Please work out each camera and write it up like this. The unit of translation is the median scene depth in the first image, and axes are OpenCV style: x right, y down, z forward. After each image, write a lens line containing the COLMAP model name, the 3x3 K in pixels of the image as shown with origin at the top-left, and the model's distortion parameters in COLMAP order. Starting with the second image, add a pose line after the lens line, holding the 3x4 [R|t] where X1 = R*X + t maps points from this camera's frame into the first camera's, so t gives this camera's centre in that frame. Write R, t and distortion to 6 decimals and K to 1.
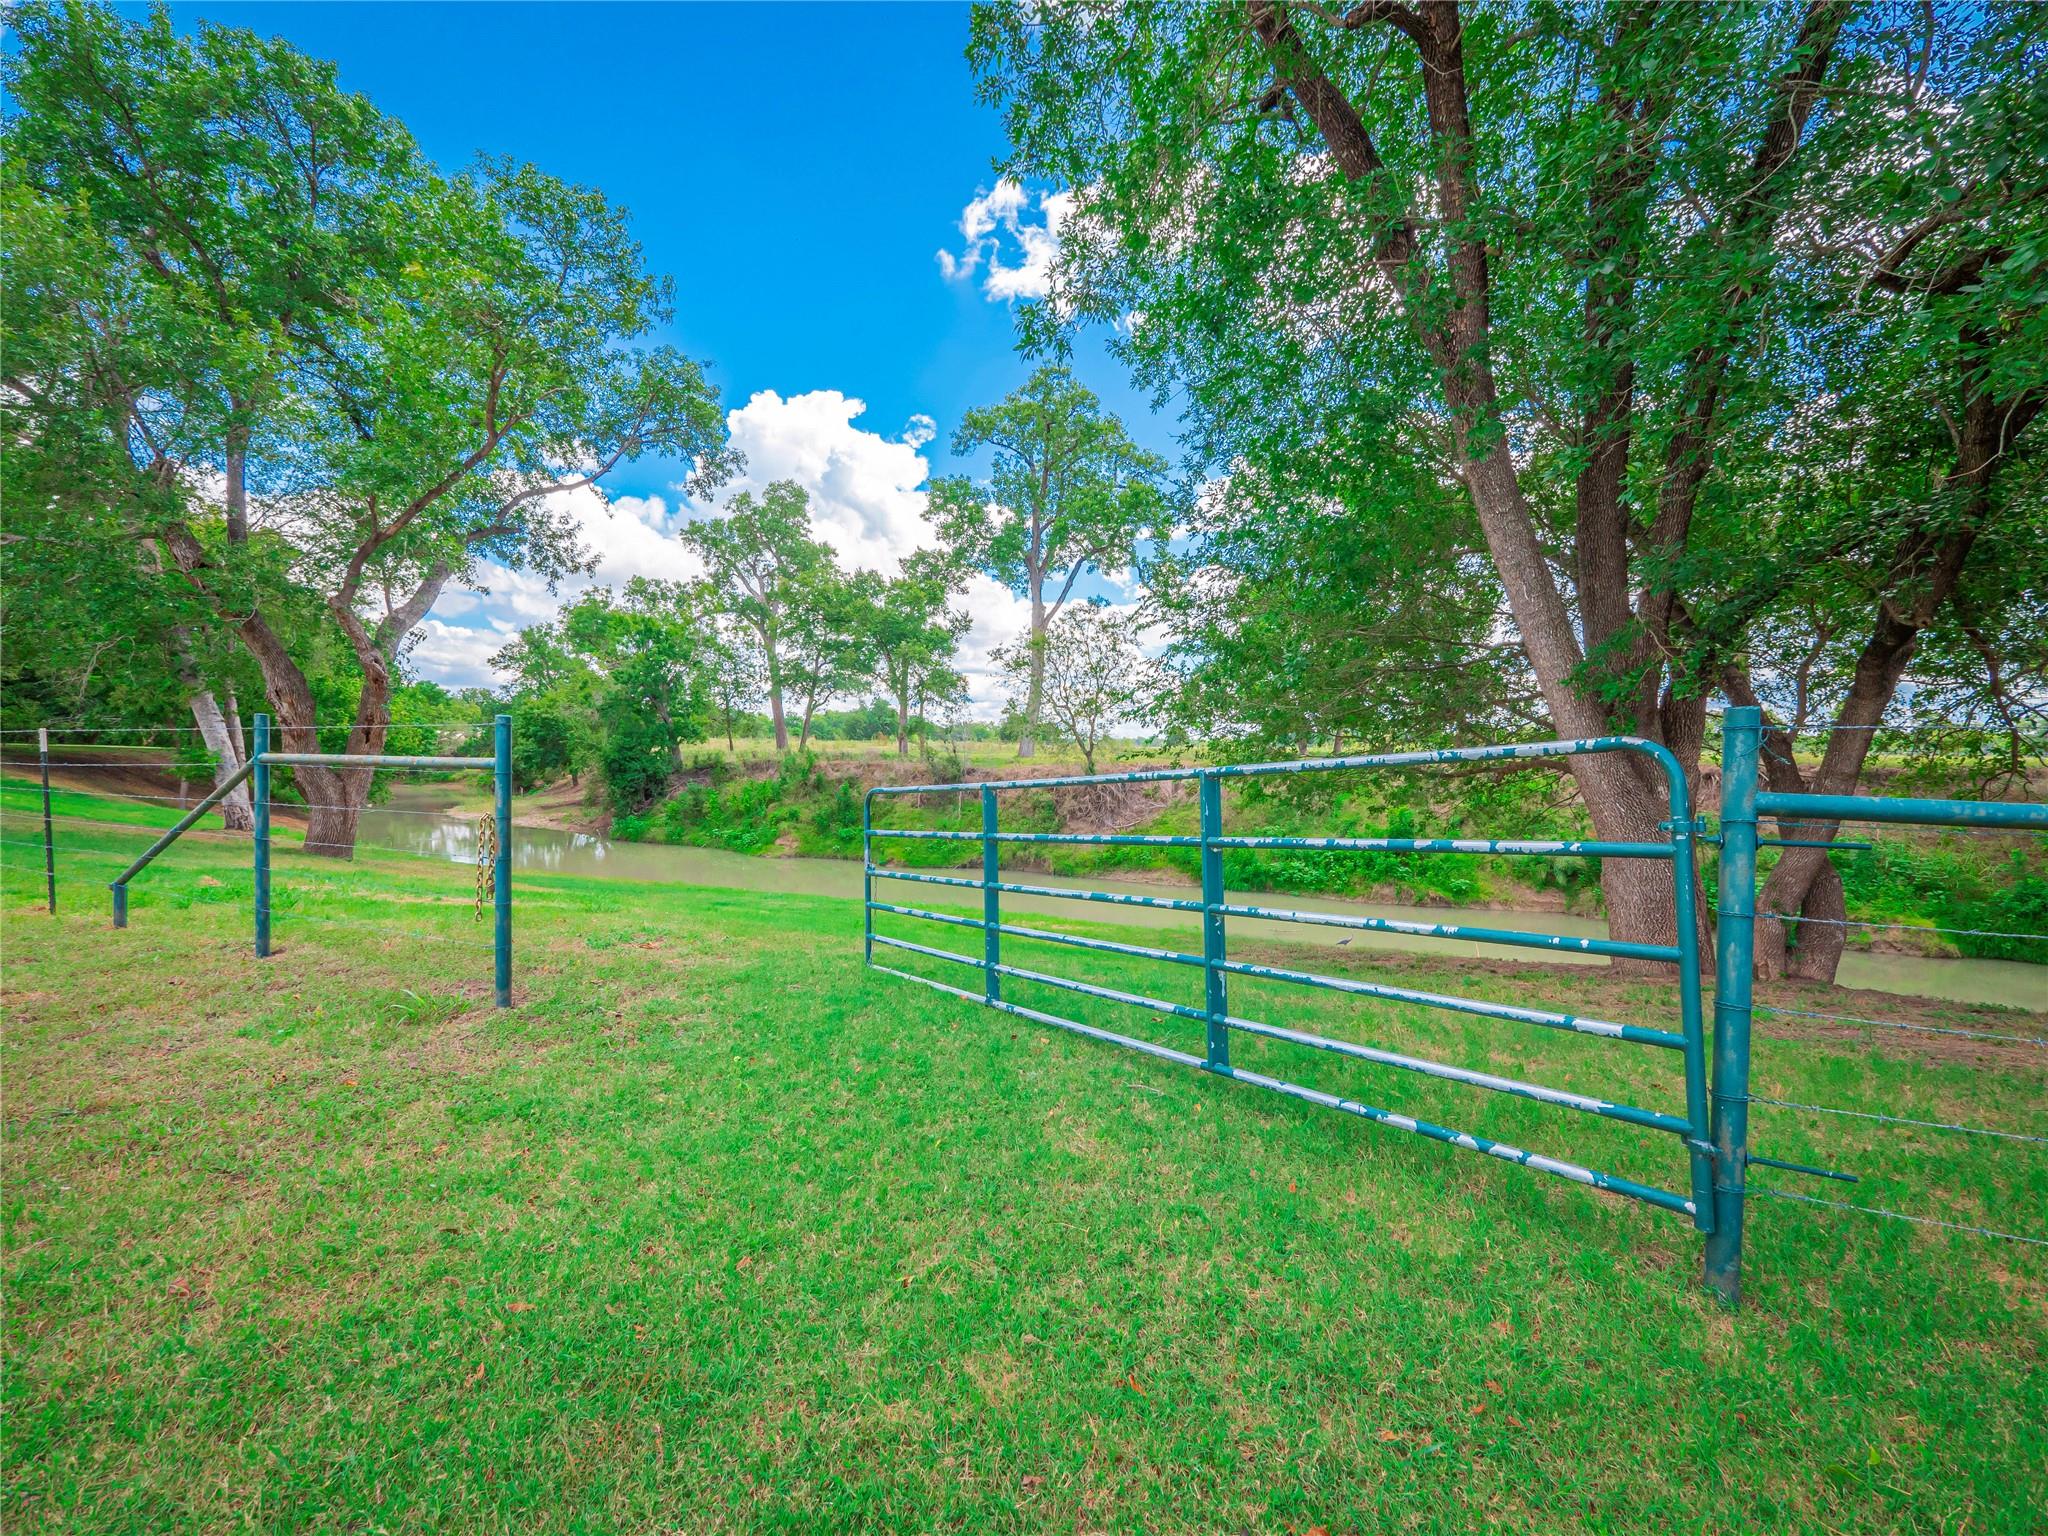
lens RADIAL K [[825.9, 0, 993.1], [0, 825.9, 759.6], [0, 0, 1]] dist [-0.000408, 0.000042]
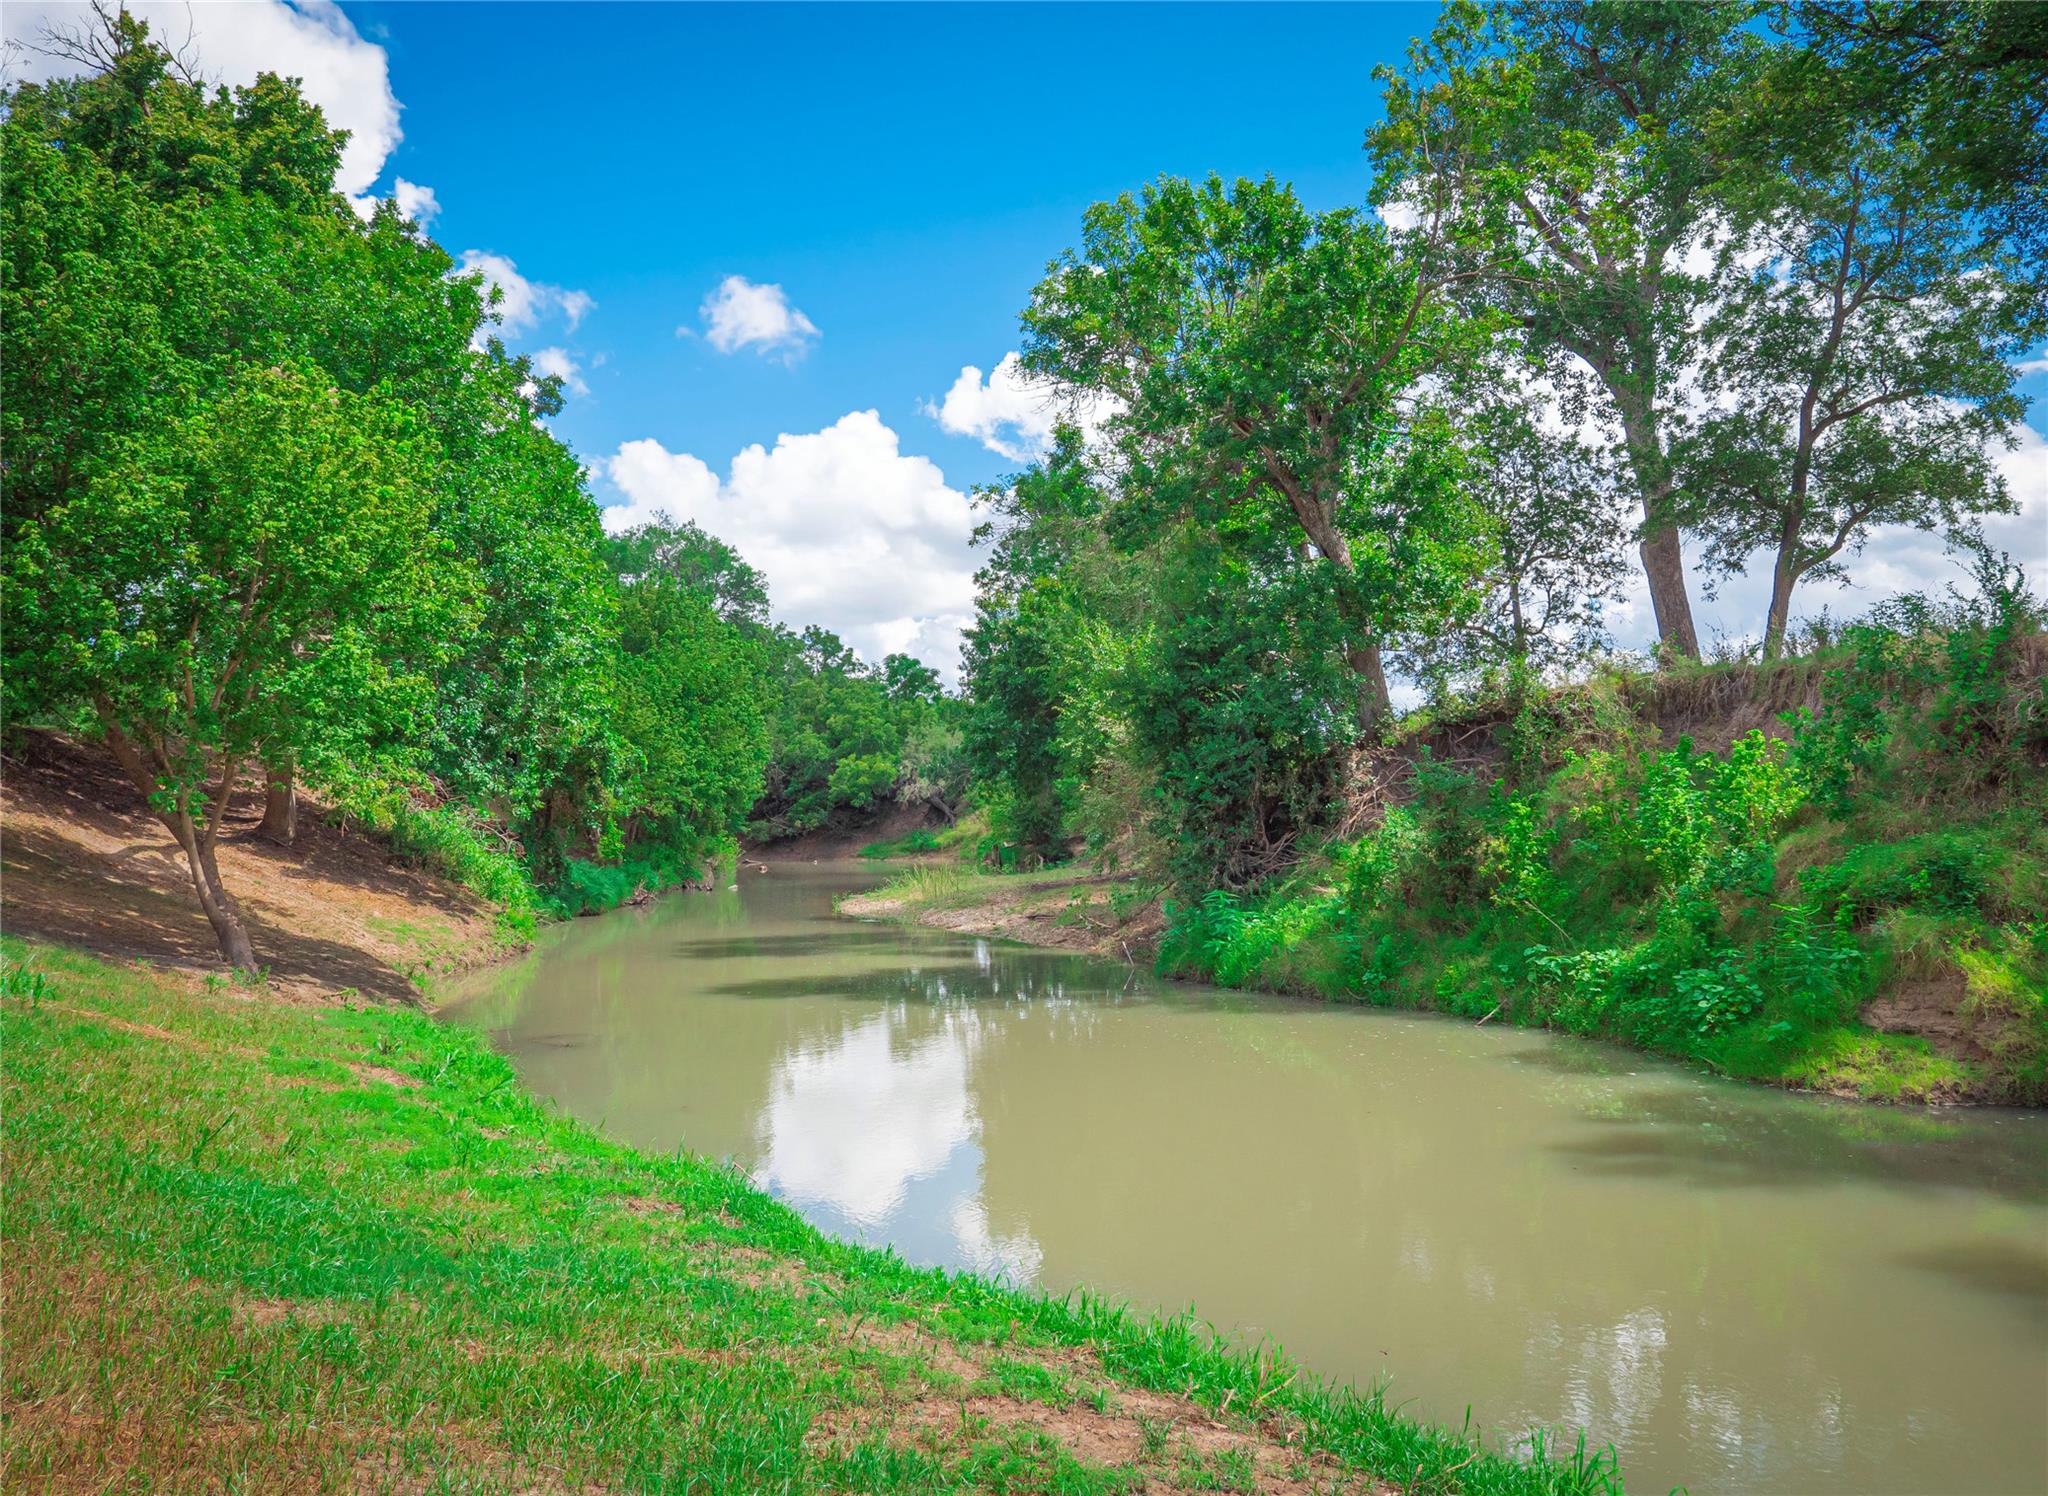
lens RADIAL K [[1760.2, 0, 1024.0], [0, 1760.2, 748.0], [0, 0, 1]] dist [0.008980, 0.001518]
pose [[0.846325, -0.035508, -0.531482, -0.172127], [0.012402, 0.998819, -0.046981, 0.044719], [0.532522, 0.033170, 0.845766, 0.448307]]
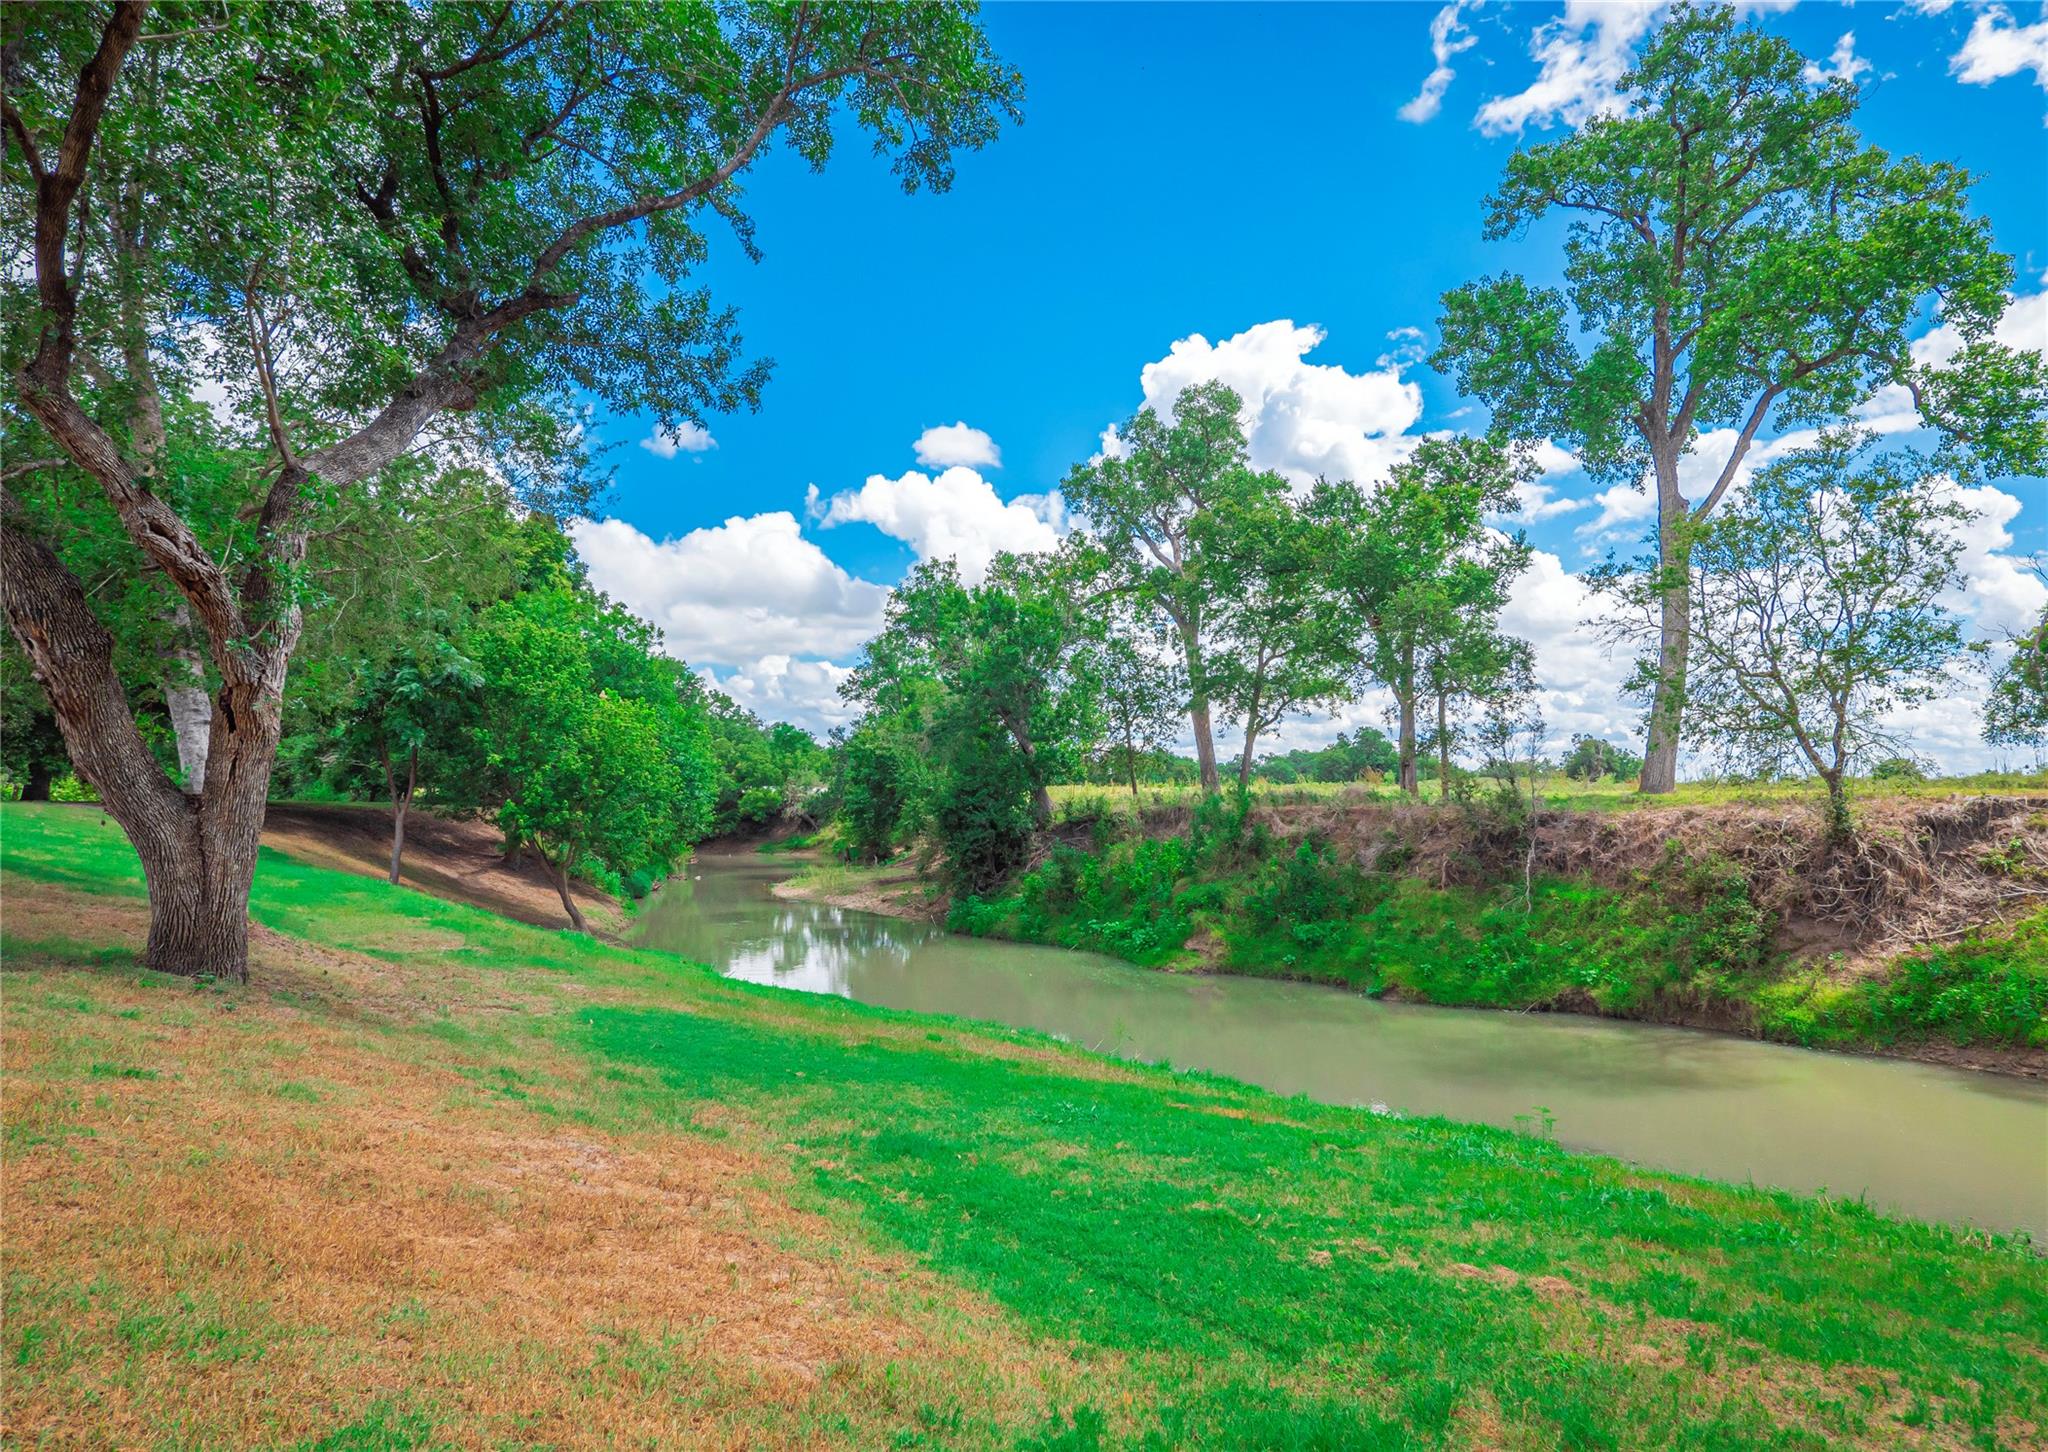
lens RADIAL K [[1194.2, 0, 1024.0], [0, 1194.2, 726.0], [0, 0, 1]] dist [0.002774, 0.001917]
pose [[0.913607, -0.040706, -0.404556, -0.017732], [0.008655, 0.996698, -0.080740, 0.010898], [0.406507, 0.070263, 0.910942, 0.148453]]
